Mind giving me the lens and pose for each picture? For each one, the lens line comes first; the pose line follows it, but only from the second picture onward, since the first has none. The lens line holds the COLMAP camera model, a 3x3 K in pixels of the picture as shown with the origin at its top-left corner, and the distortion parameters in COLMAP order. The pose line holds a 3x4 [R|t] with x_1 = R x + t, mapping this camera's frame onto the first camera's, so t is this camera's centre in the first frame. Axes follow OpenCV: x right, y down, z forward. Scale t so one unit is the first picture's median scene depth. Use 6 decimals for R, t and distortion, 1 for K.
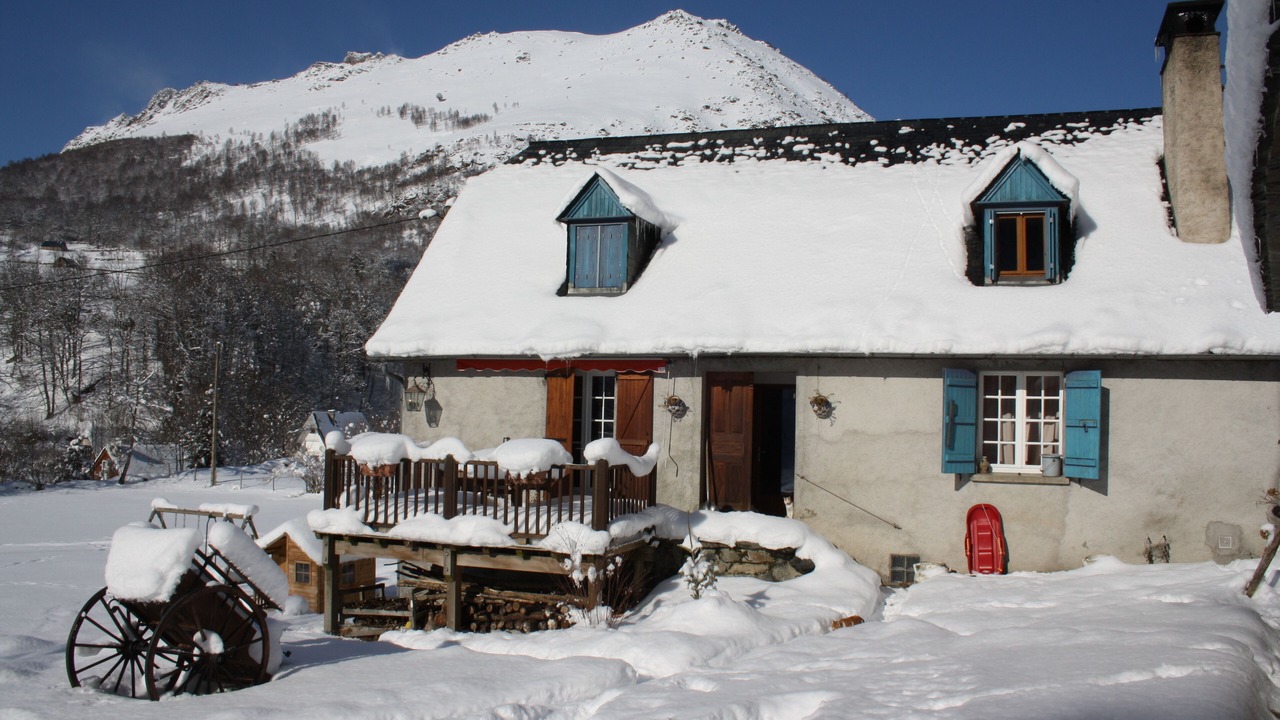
lens RADIAL K [[1027.4, 0, 729.4], [0, 1027.4, 360.9], [0, 0, 1]] dist [-0.124889, 0.003078]
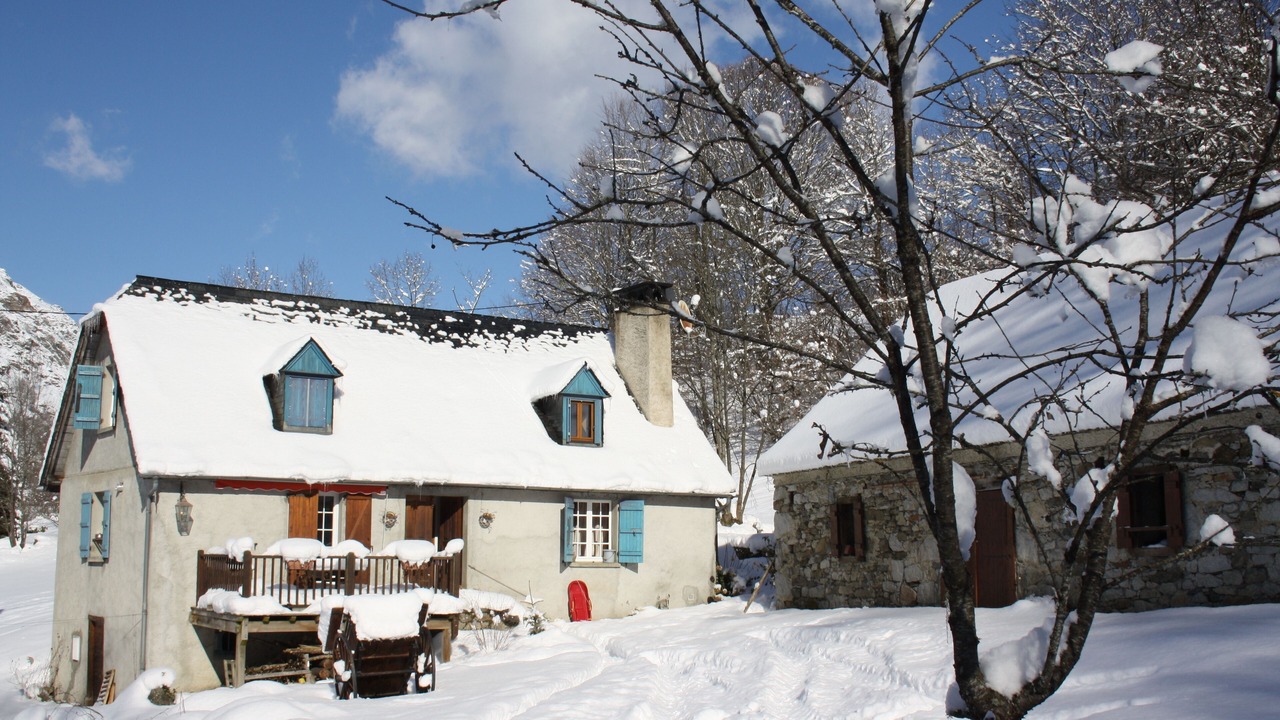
lens RADIAL K [[1449.0, 0, 640.0], [0, 1449.0, 360.0], [0, 0, 1]] dist [-0.076818, -0.005375]
pose [[0.639774, 0.088936, 0.763400, -1.444464], [-0.036669, 0.995683, -0.085266, -0.017864], [-0.767688, 0.026557, 0.640274, -0.565107]]
